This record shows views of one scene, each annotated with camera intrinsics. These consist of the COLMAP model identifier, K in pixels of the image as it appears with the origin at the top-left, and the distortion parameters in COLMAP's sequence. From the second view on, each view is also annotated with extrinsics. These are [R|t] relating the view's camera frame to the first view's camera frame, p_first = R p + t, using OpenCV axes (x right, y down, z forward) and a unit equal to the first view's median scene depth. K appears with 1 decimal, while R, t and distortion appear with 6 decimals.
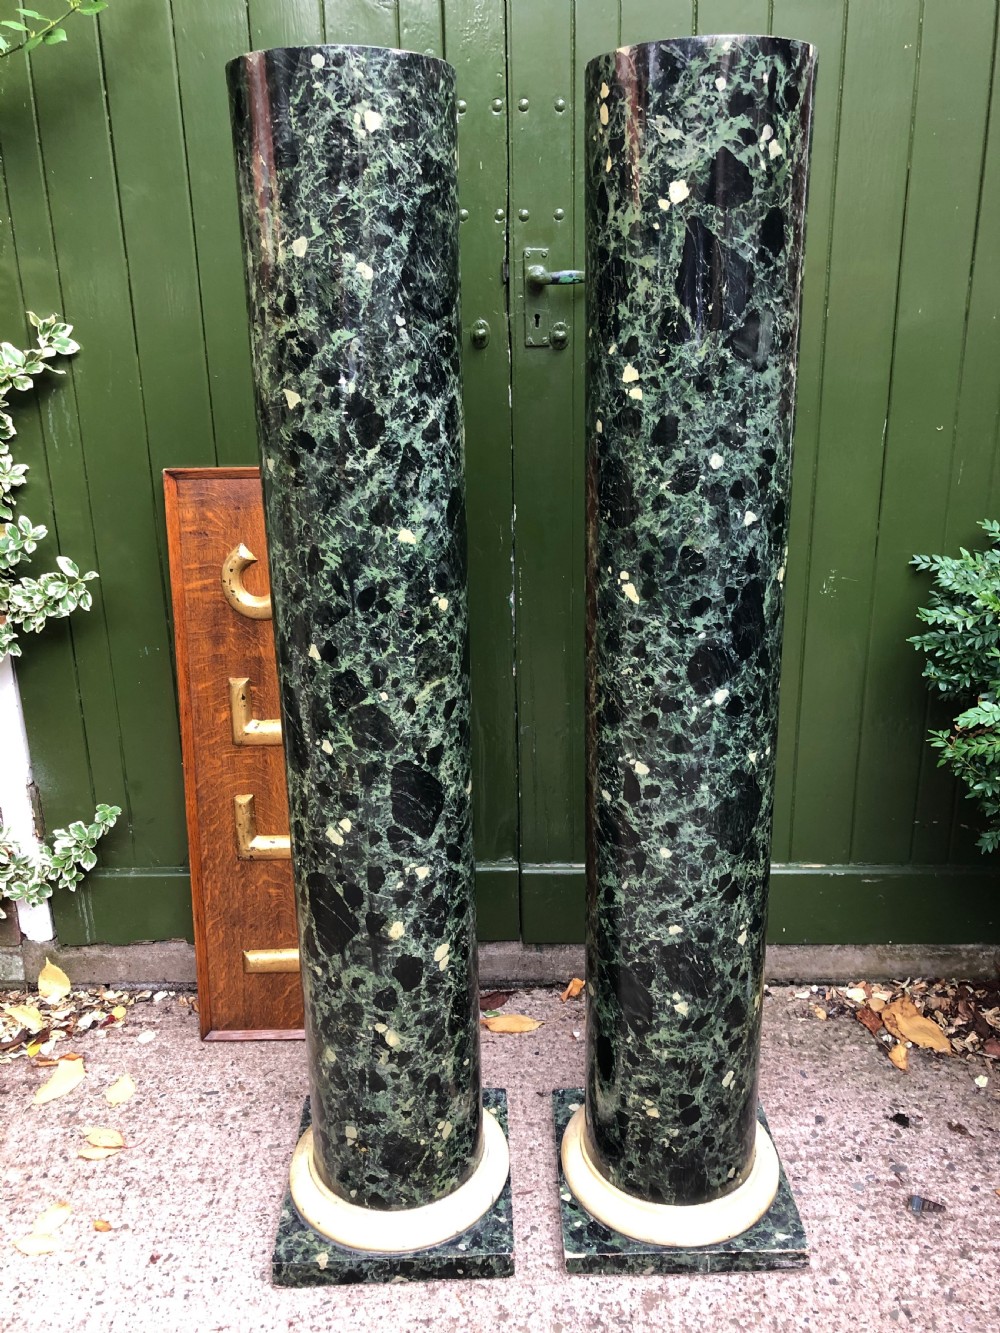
lens RADIAL K [[1112.6, 0, 499.3], [0, 1112.6, 656.8], [0, 0, 1]] dist [0.035104, -0.046137]
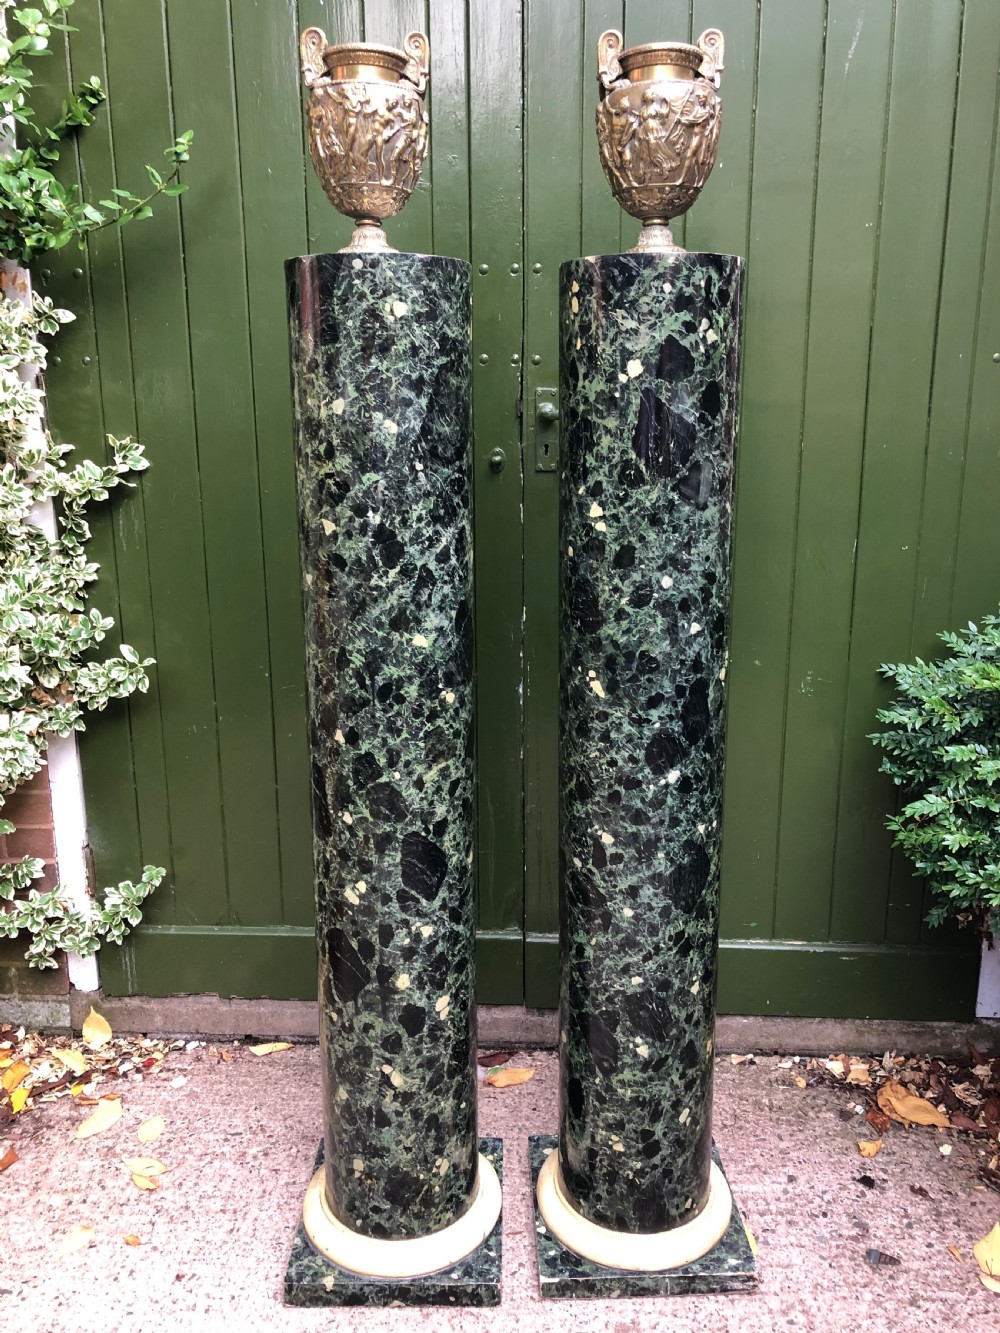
lens RADIAL K [[1112.6, 0, 499.4], [0, 1112.6, 655.0], [0, 0, 1]] dist [0.035104, -0.046137]
pose [[0.999150, 0.022484, -0.034548, 0.037907], [-0.024898, 0.997158, -0.071112, -0.009723], [0.032851, 0.071912, 0.996870, -0.158786]]
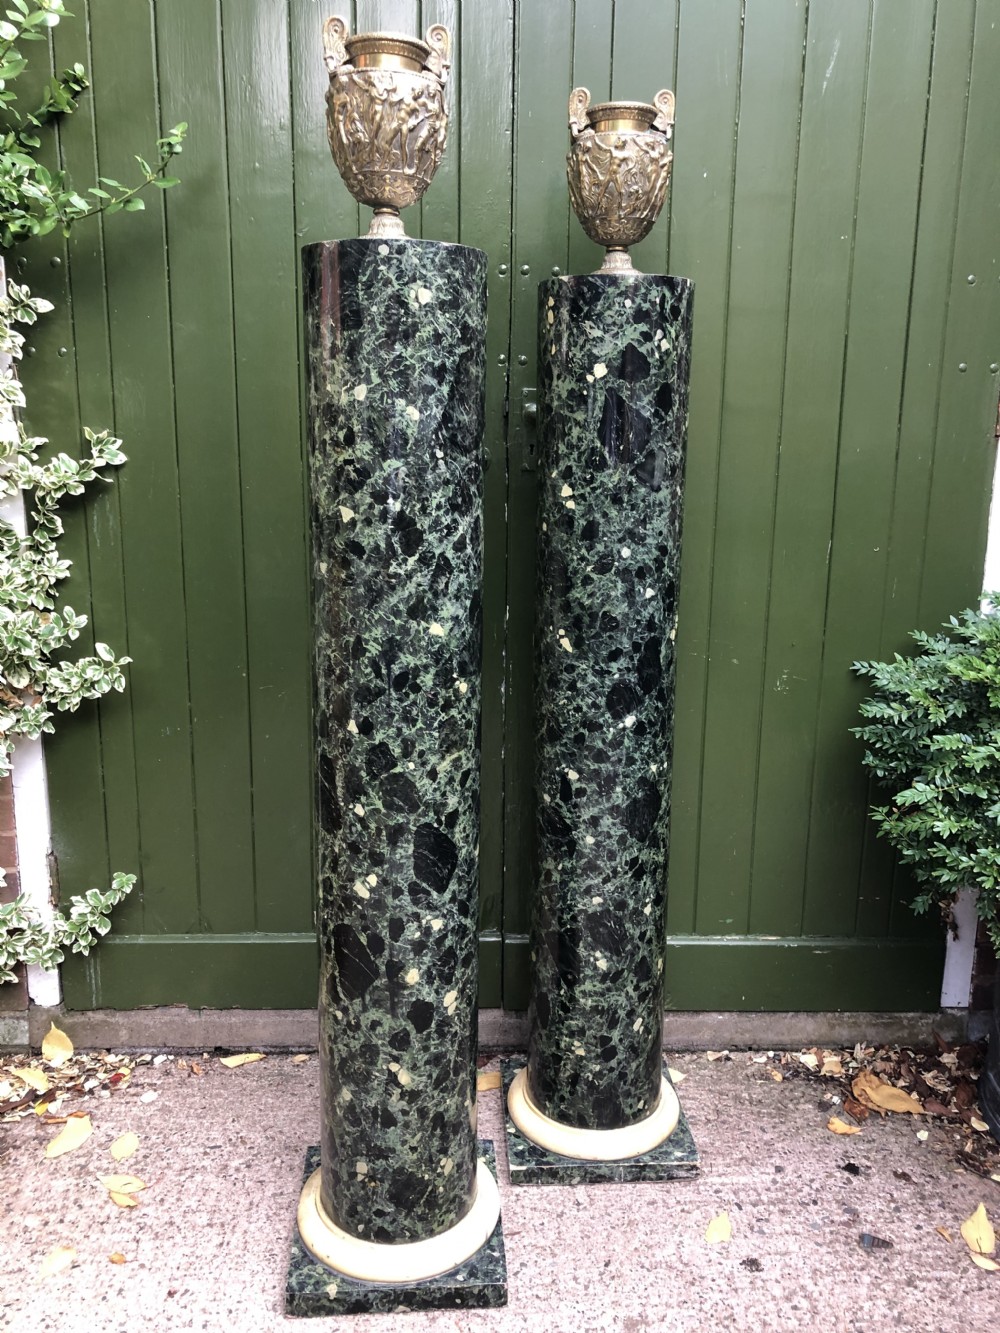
lens RADIAL K [[1112.6, 0, 498.2], [0, 1112.6, 651.4], [0, 0, 1]] dist [0.035104, -0.046137]
pose [[0.998566, 0.021419, 0.049069, -0.066670], [-0.016586, 0.995160, -0.096856, 0.025150], [-0.050906, 0.095903, 0.994088, -0.156812]]
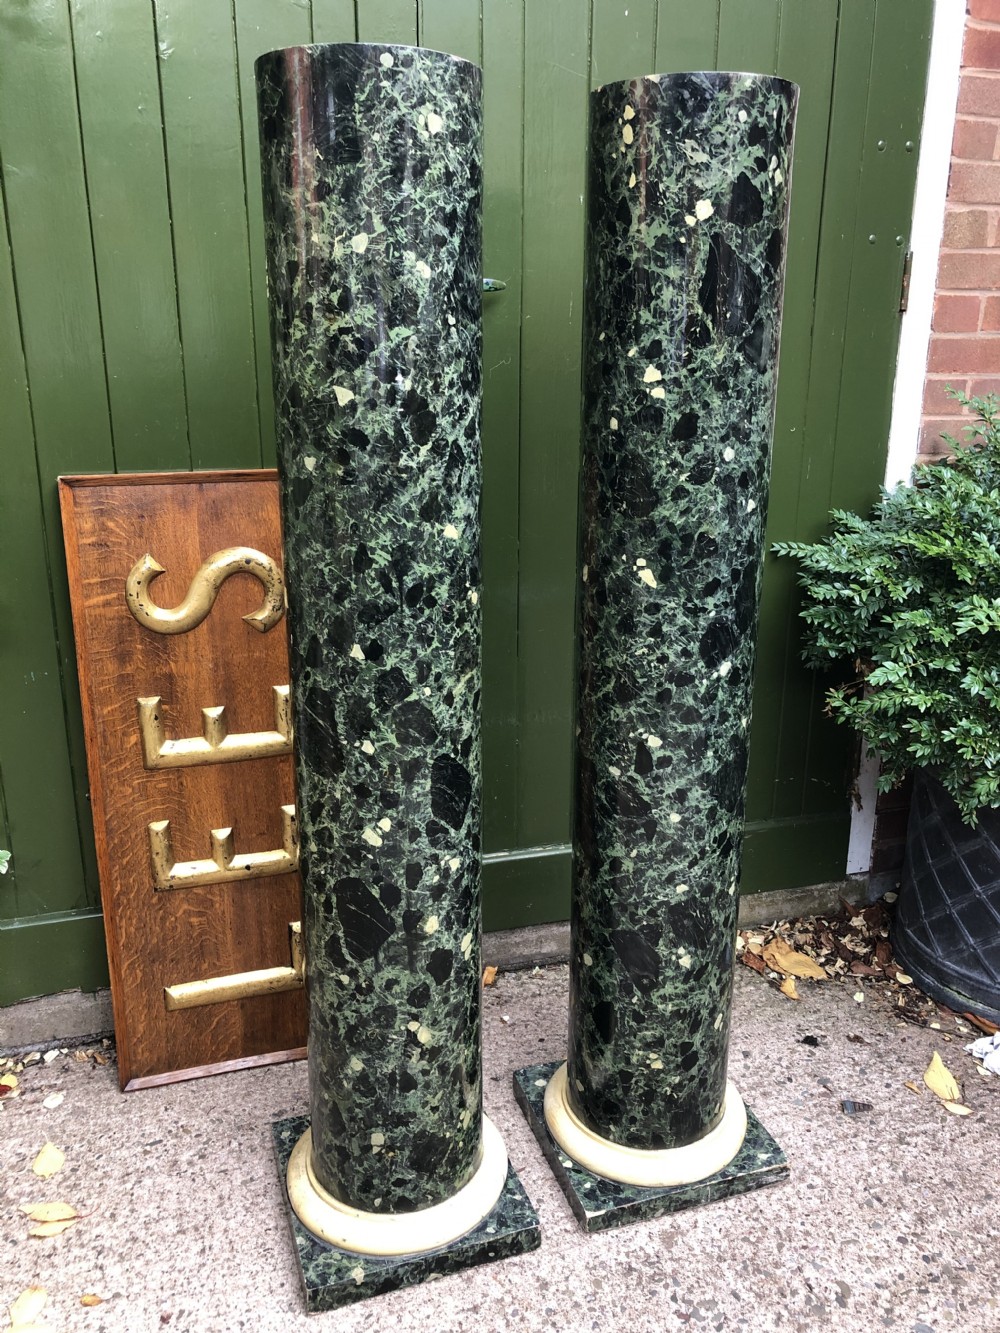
lens RADIAL K [[1112.6, 0, 514.5], [0, 1112.6, 657.9], [0, 0, 1]] dist [0.035104, -0.046137]
pose [[0.949193, -0.065853, 0.307727, -0.309123], [0.069509, 0.997581, -0.000922, 0.010617], [-0.306922, 0.022265, 0.951474, 0.013753]]
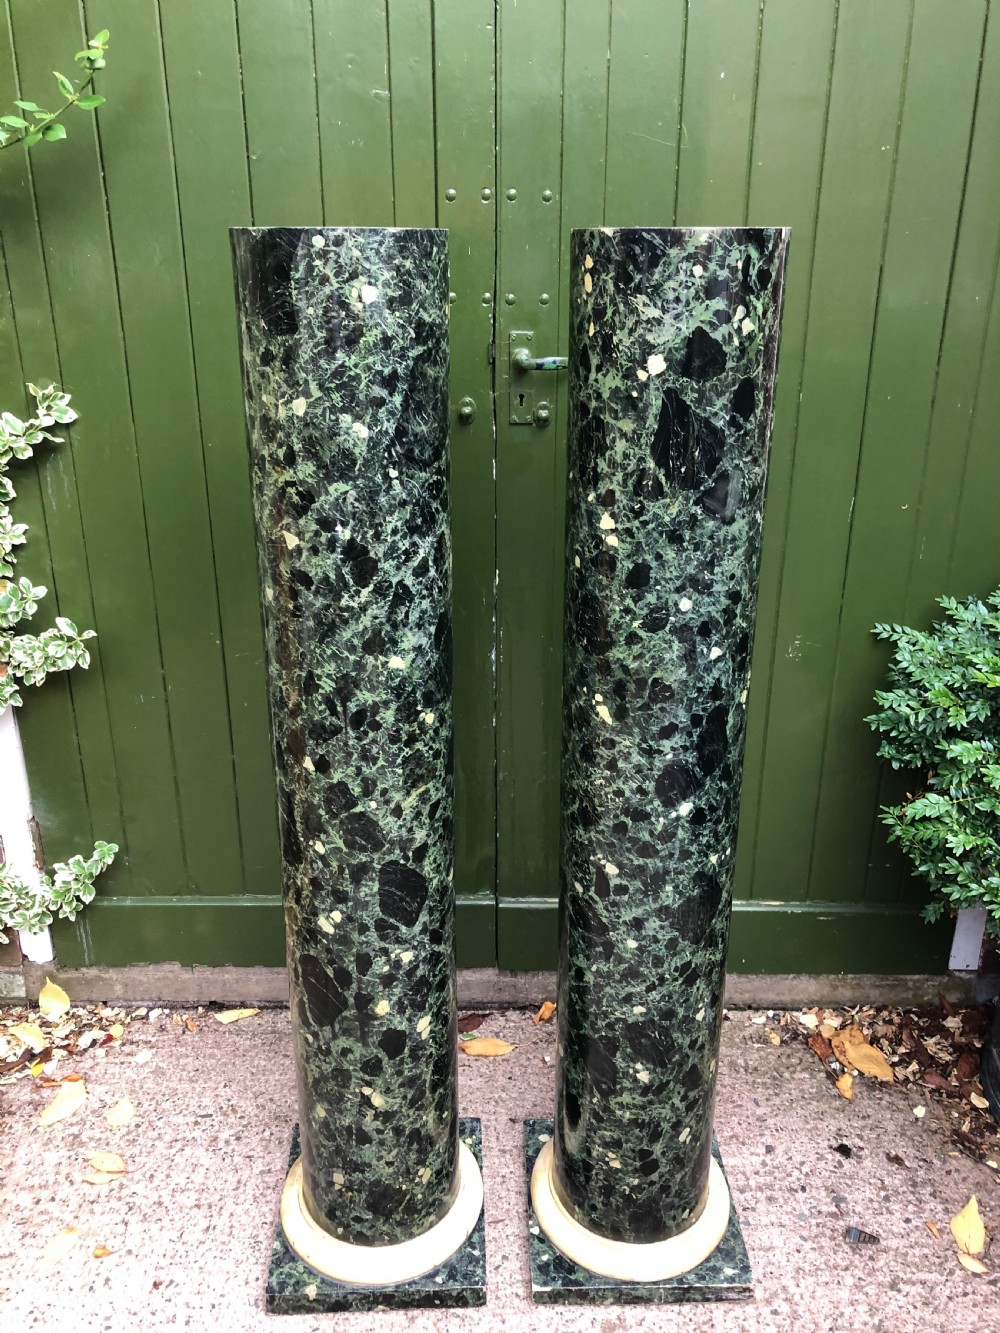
lens RADIAL K [[1112.6, 0, 495.2], [0, 1112.6, 652.1], [0, 0, 1]] dist [0.035104, -0.046137]
pose [[0.999767, 0.014259, 0.016204, -0.005146], [-0.015250, 0.997912, 0.062757, -0.166018], [-0.015276, -0.062990, 0.997897, -0.061120]]
